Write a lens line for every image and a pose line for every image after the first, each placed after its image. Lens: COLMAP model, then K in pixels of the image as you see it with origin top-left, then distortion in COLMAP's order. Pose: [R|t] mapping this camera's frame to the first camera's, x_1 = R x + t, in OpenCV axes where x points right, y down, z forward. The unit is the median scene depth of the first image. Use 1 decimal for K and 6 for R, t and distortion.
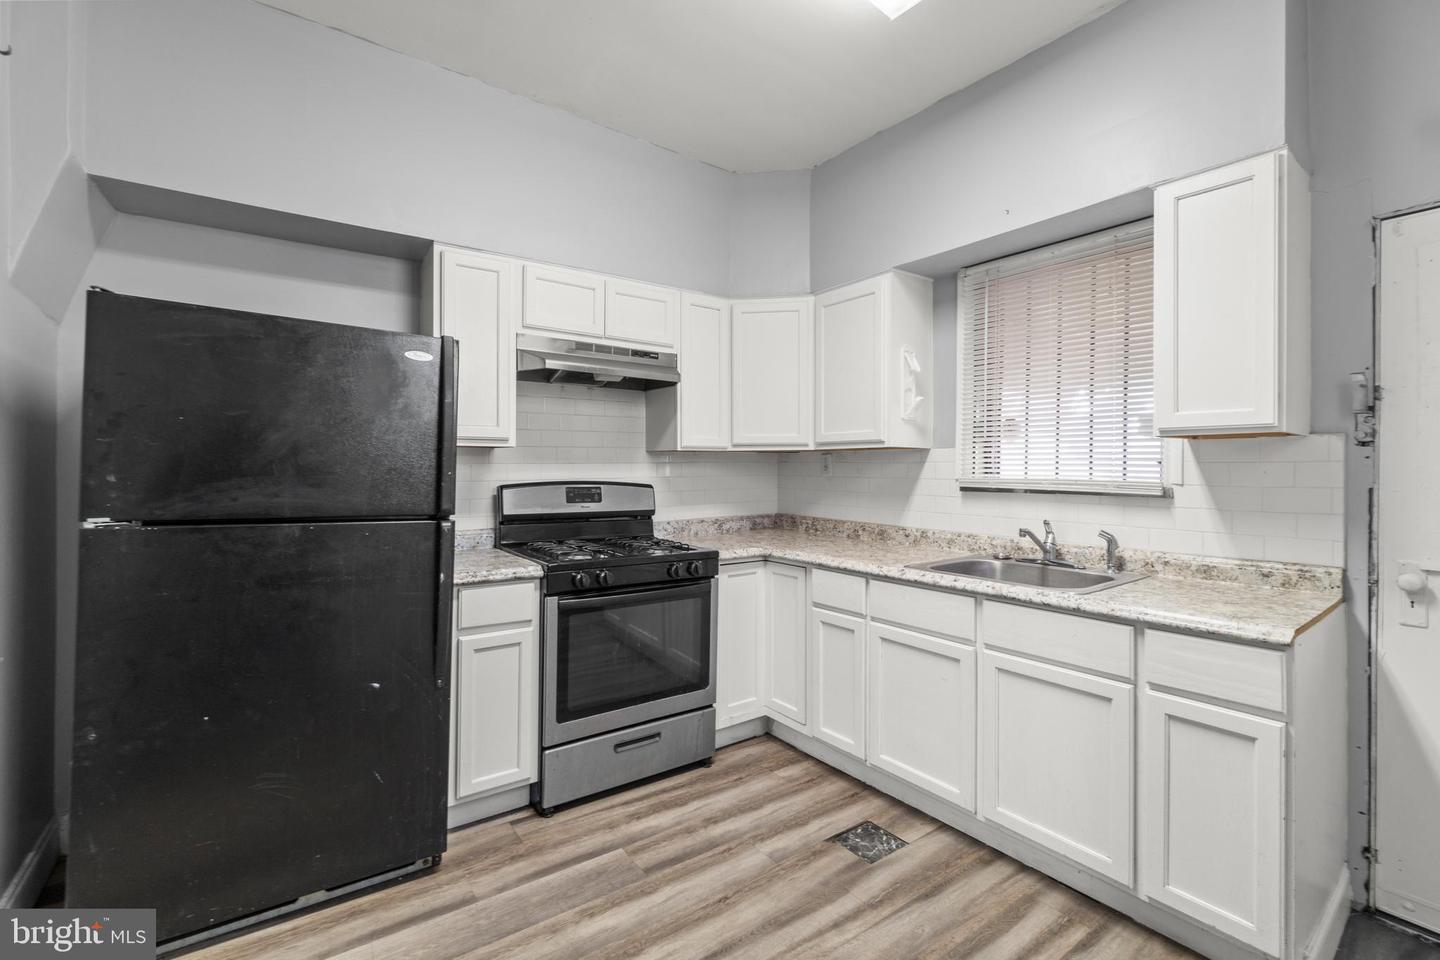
lens RADIAL K [[637.7, 0, 718.6], [0, 637.7, 454.3], [0, 0, 1]] dist [-0.002936, 0.000280]
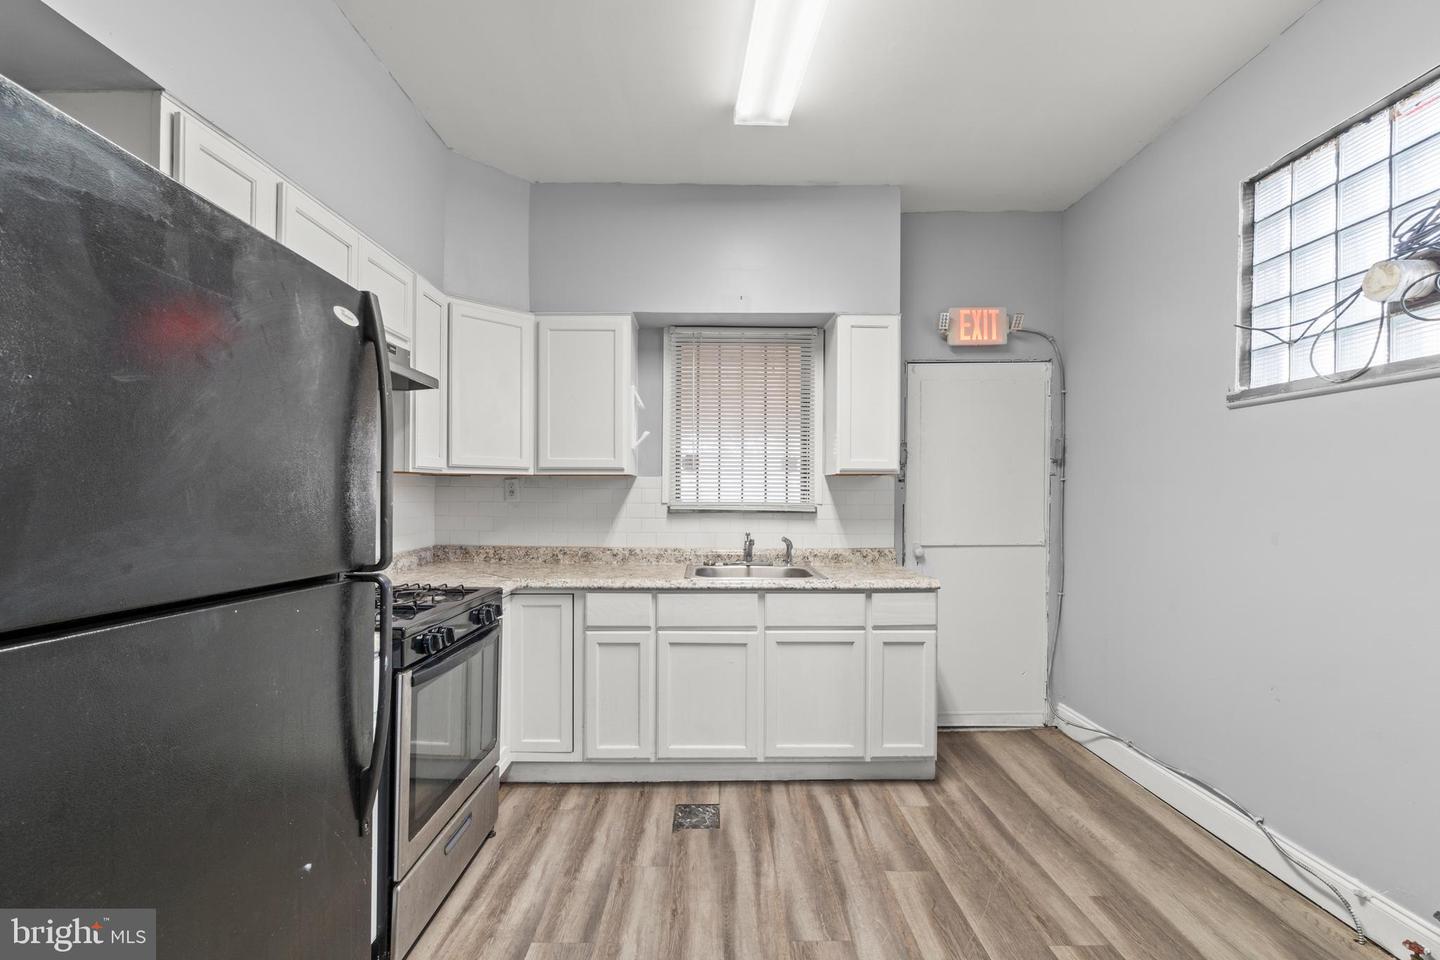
lens RADIAL K [[641.3, 0, 720.0], [0, 641.3, 480.0], [0, 0, 1]] dist [-0.004337, 0.000028]
pose [[0.567856, 0.016253, 0.822968, -0.636039], [-0.019236, 0.999794, -0.006472, 0.002367], [-0.822903, -0.012155, 0.568051, 0.279268]]
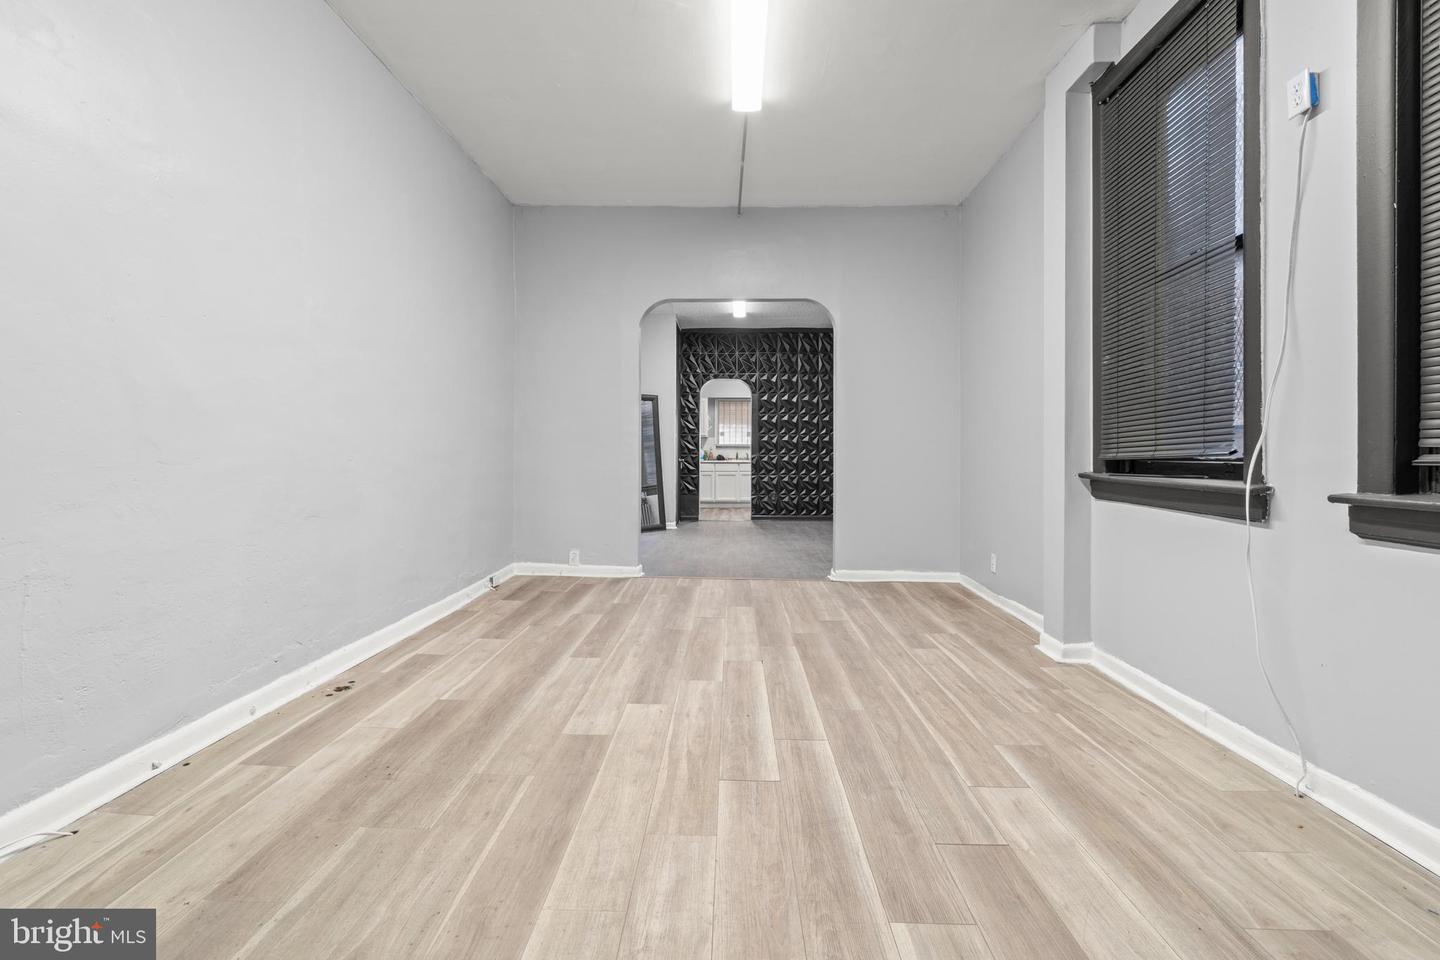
lens RADIAL K [[637.7, 0, 718.6], [0, 637.7, 454.3], [0, 0, 1]] dist [-0.002936, 0.000280]
pose [[0.598851, 0.003530, 0.800853, -3.947402], [-0.011990, 0.999918, 0.004558, 0.107968], [-0.800771, -0.012332, 0.598844, -2.148800]]
